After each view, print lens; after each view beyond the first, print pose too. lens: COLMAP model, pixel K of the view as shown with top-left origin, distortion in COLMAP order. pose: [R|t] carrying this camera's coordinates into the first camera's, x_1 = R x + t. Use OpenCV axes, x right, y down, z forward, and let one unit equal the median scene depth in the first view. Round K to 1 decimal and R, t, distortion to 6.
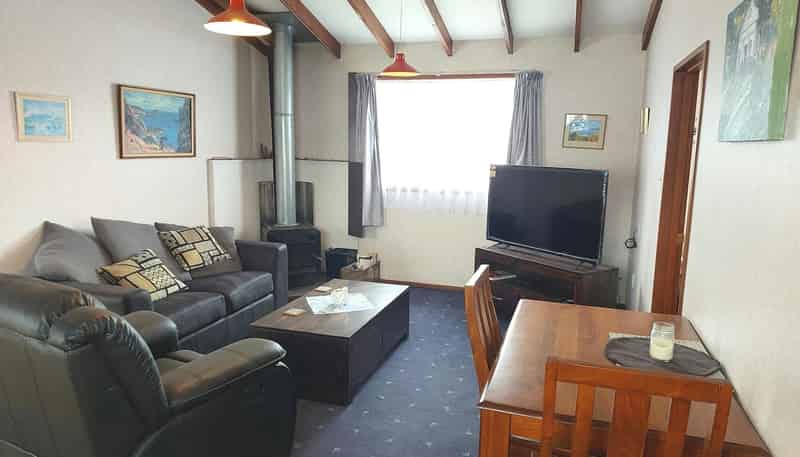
lens RADIAL K [[545.2, 0, 413.5], [0, 545.2, 233.8], [0, 0, 1]] dist [0.043602, -0.058465]
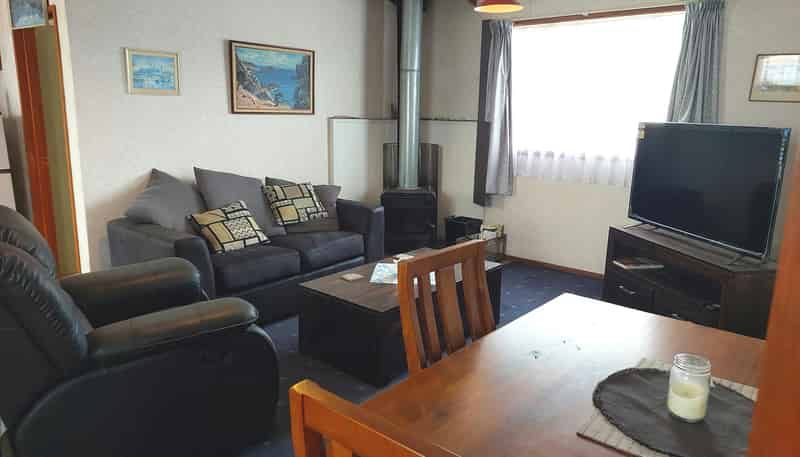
lens RADIAL K [[545.2, 0, 400.5], [0, 545.2, 229.8], [0, 0, 1]] dist [0.043602, -0.058465]
pose [[0.916143, 0.078837, -0.393022, 0.170543], [-0.062512, 0.996572, 0.054188, 0.006659], [0.395947, -0.025075, 0.917931, 0.150601]]
